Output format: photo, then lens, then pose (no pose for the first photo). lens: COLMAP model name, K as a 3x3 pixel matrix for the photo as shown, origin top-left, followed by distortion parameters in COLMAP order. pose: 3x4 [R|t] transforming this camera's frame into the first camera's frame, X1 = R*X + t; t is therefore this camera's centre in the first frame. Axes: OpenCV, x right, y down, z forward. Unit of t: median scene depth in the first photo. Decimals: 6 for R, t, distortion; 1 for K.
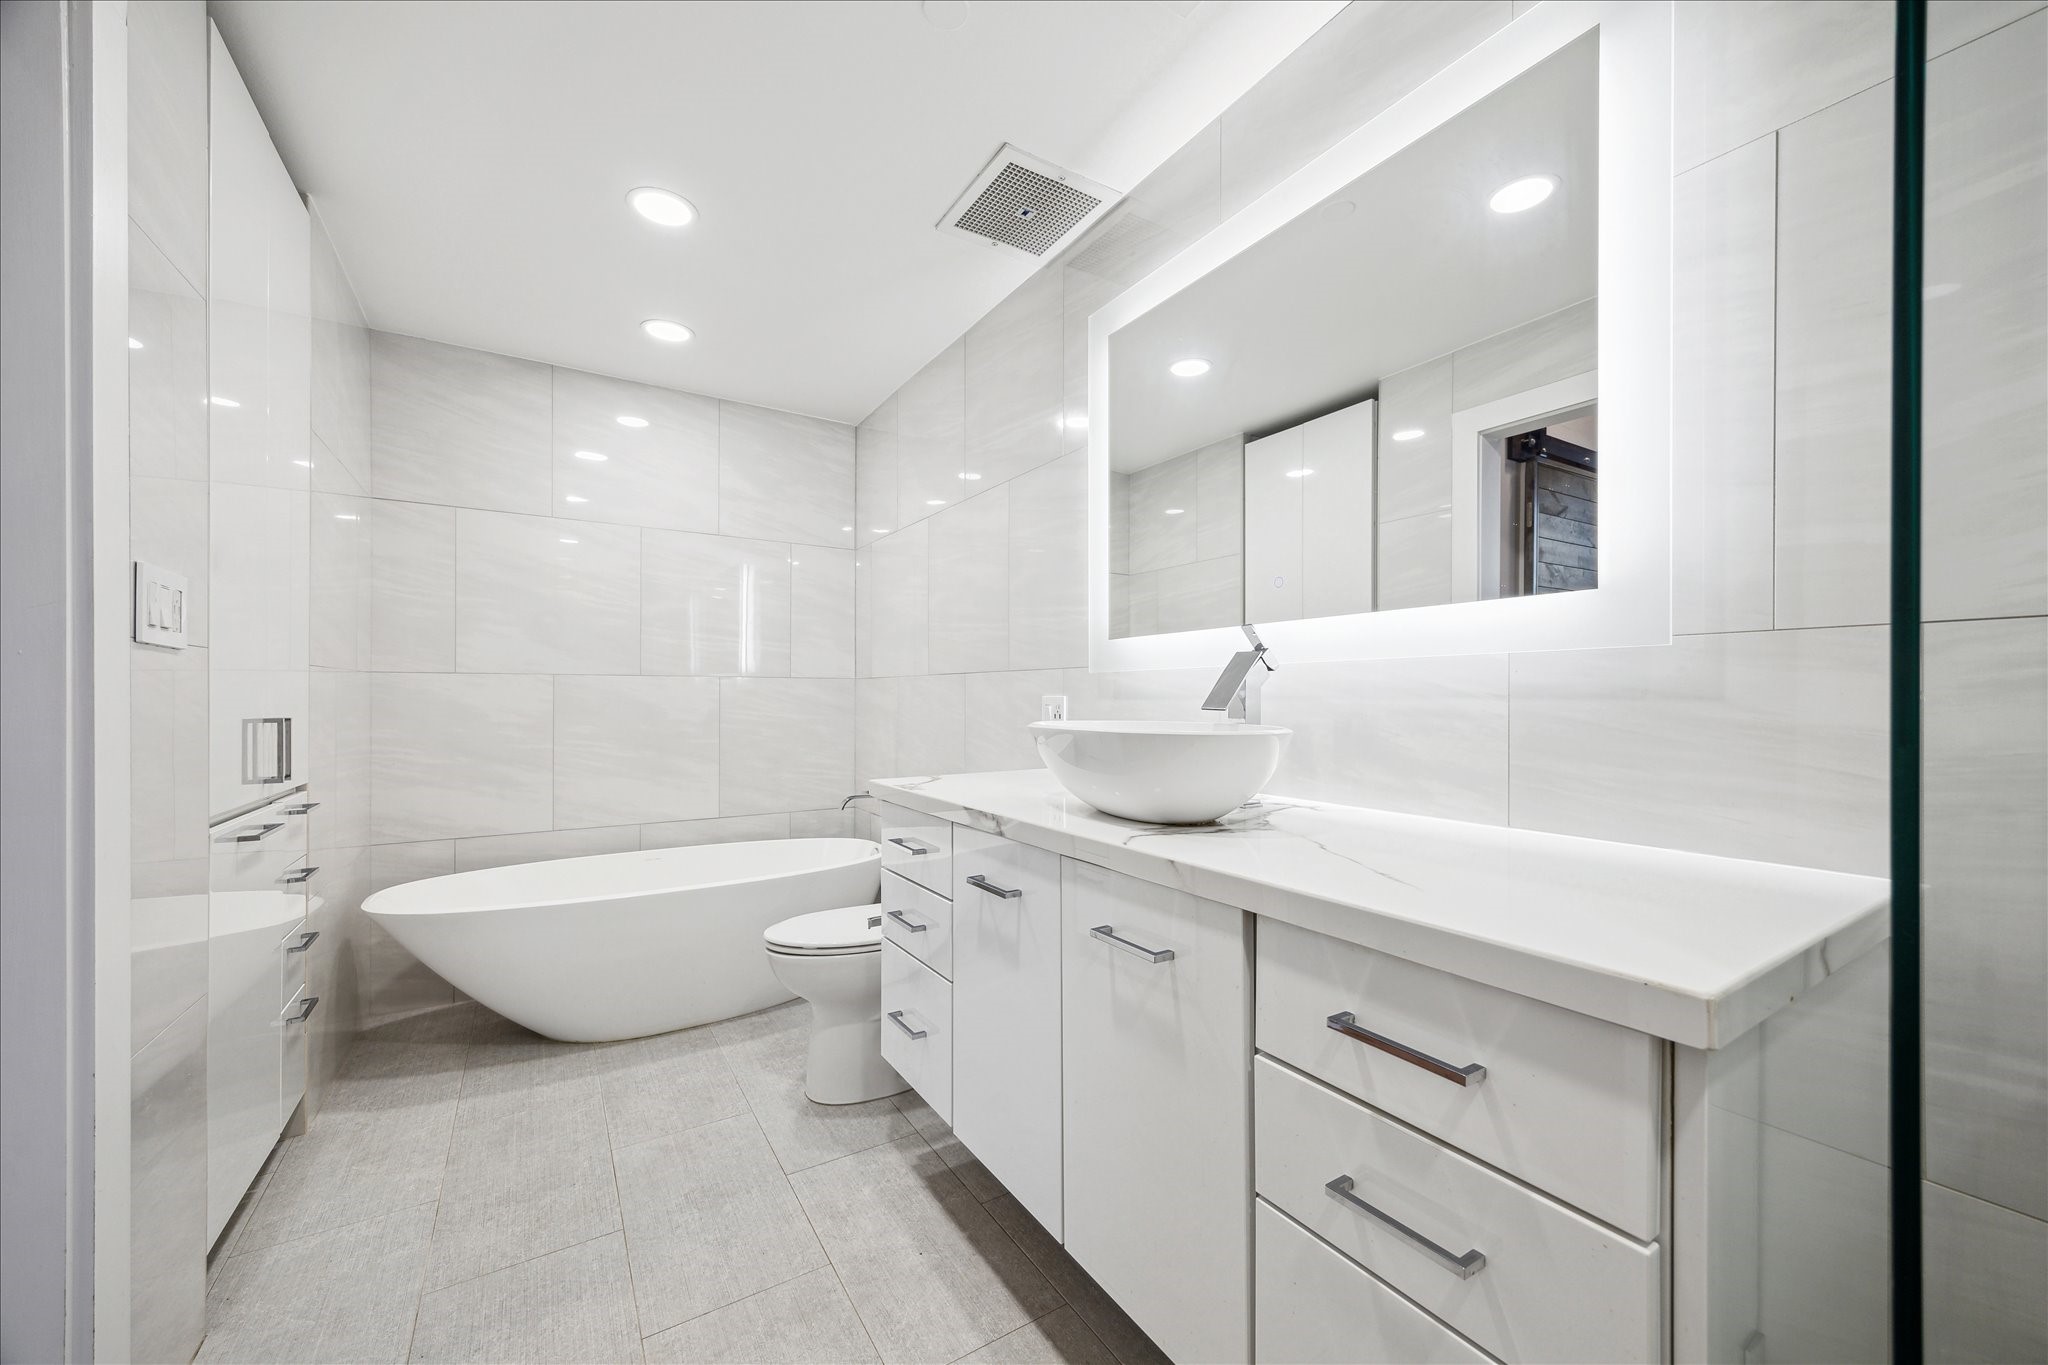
lens RADIAL K [[782.0, 0, 1031.3], [0, 782.0, 690.6], [0, 0, 1]] dist [0.003188, 0.000210]
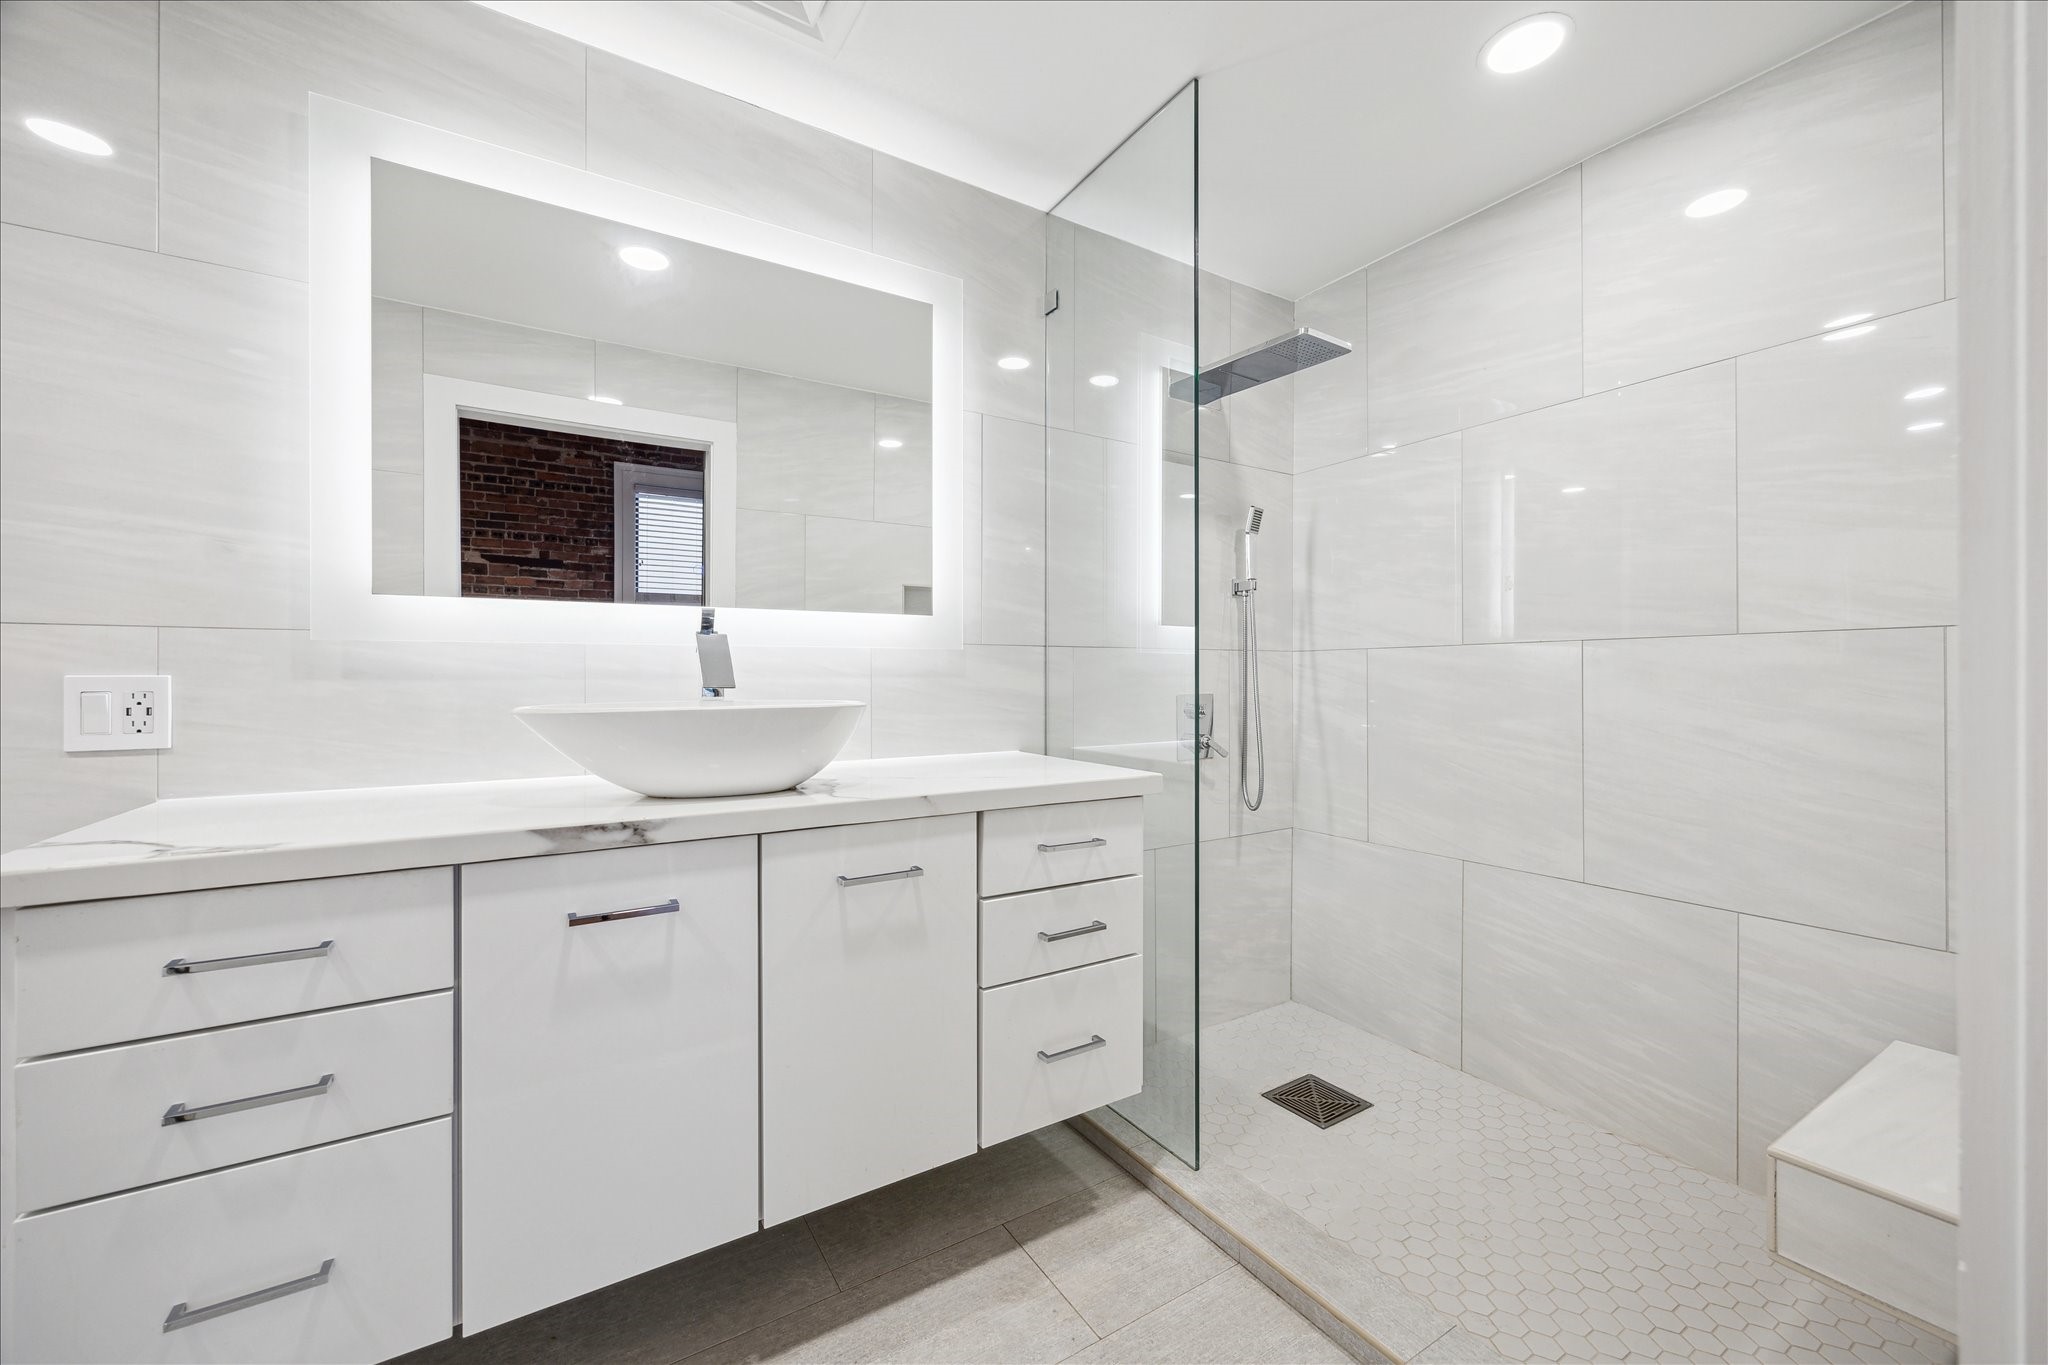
lens RADIAL K [[794.3, 0, 1033.7], [0, 794.3, 680.1], [0, 0, 1]] dist [0.001583, 0.000104]
pose [[-0.003051, -0.002787, 0.999991, -0.877884], [0.000399, 0.999996, 0.002788, 0.011591], [-0.999995, 0.000408, -0.003050, 0.600213]]
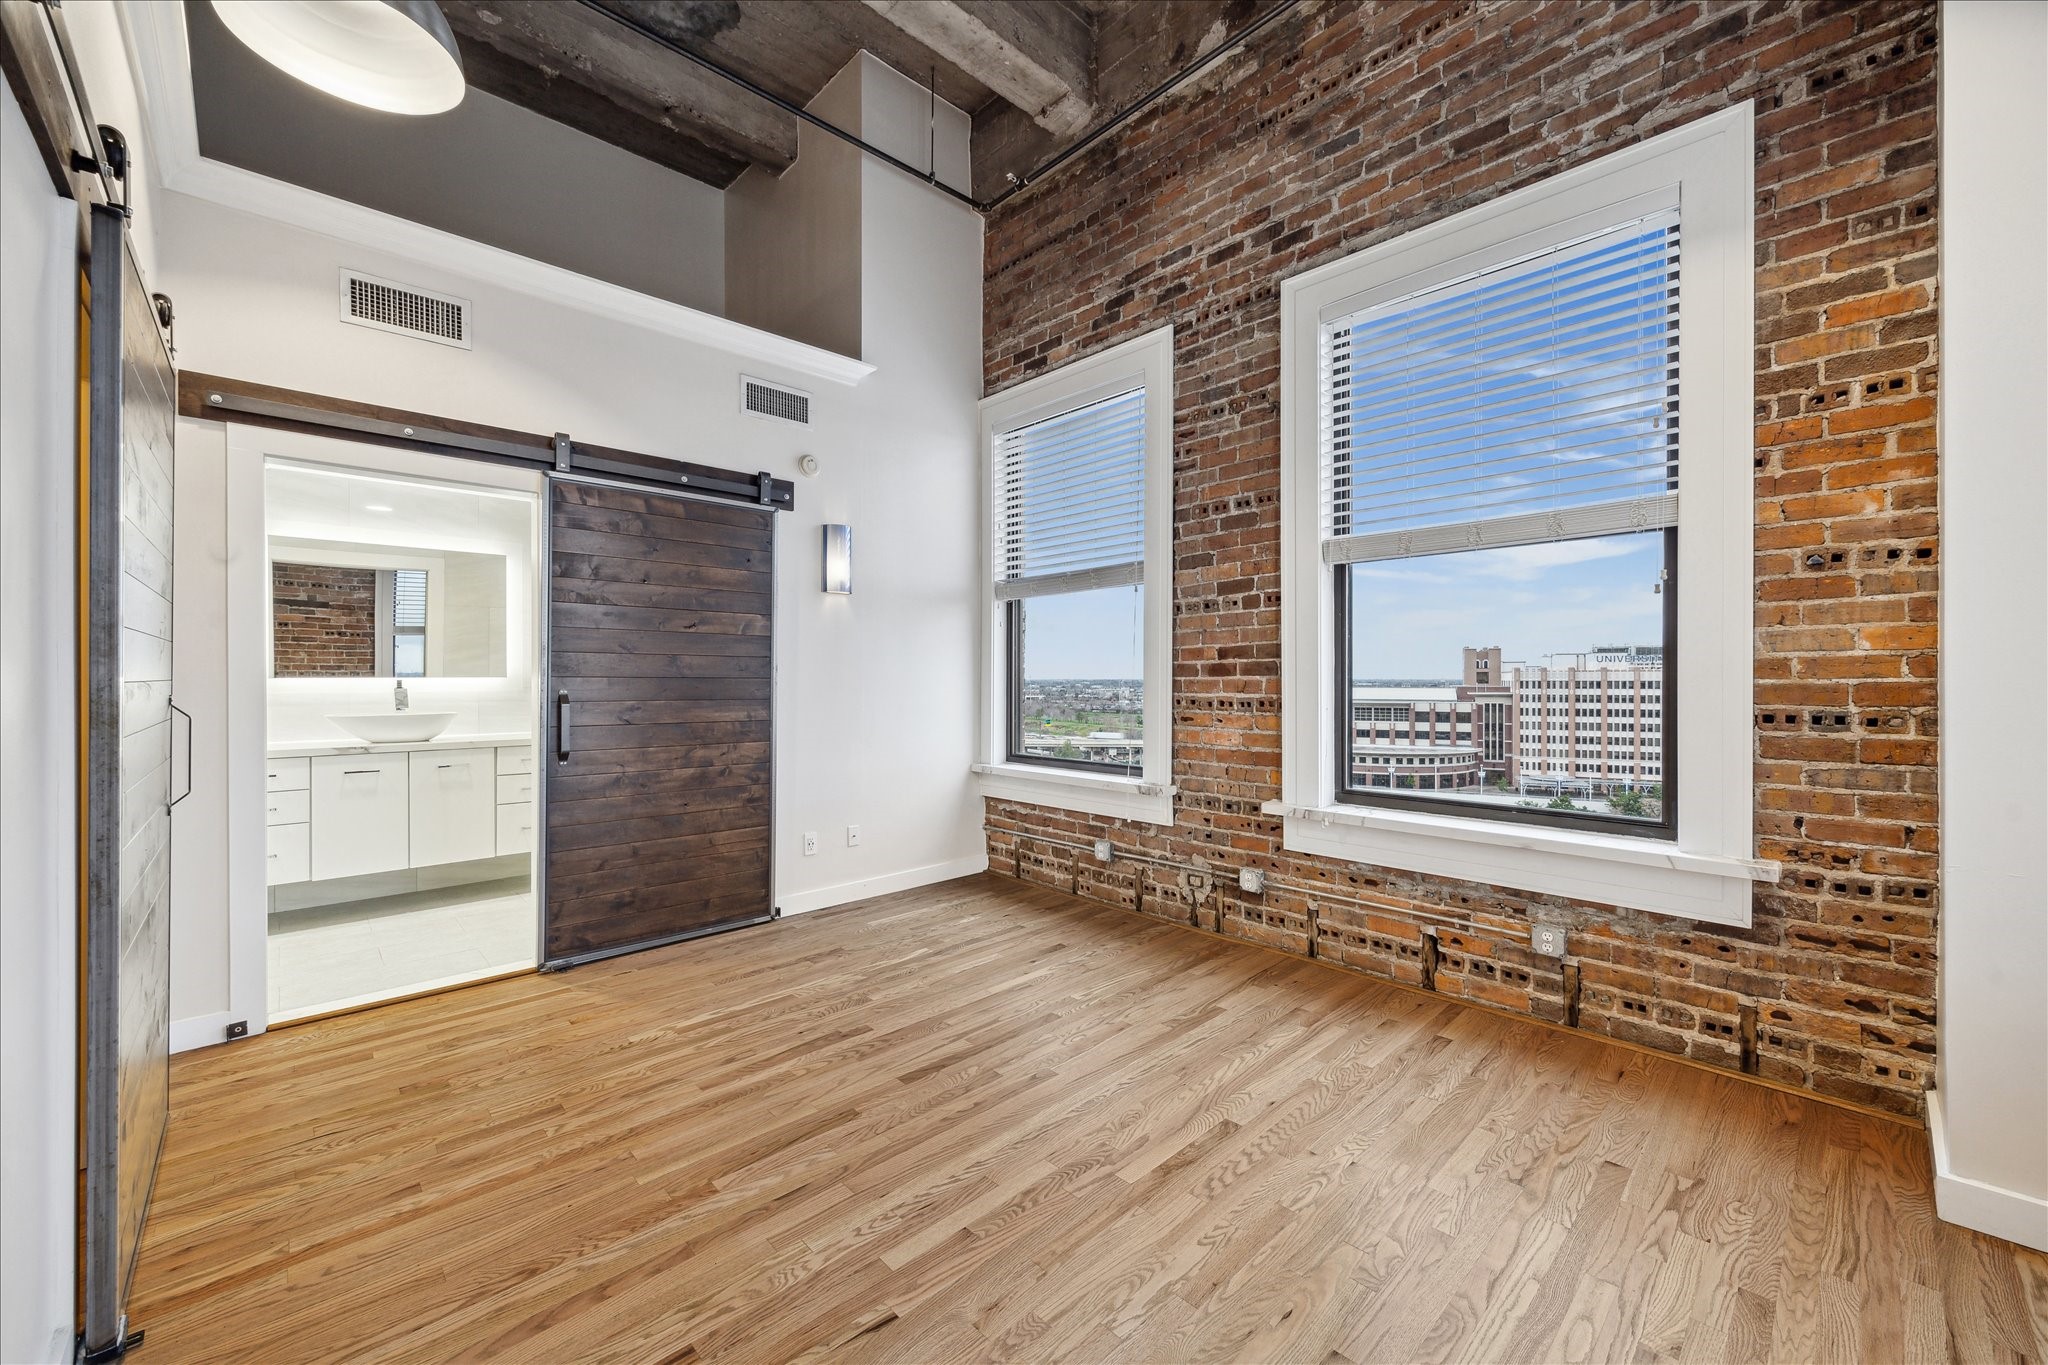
lens RADIAL K [[794.3, 0, 1033.7], [0, 794.3, 680.1], [0, 0, 1]] dist [0.001583, 0.000104]
pose [[-0.199304, 0.002411, 0.979935, -3.425228], [0.004867, 0.999987, -0.001470, -0.068214], [-0.979926, 0.004477, -0.199313, -0.822909]]
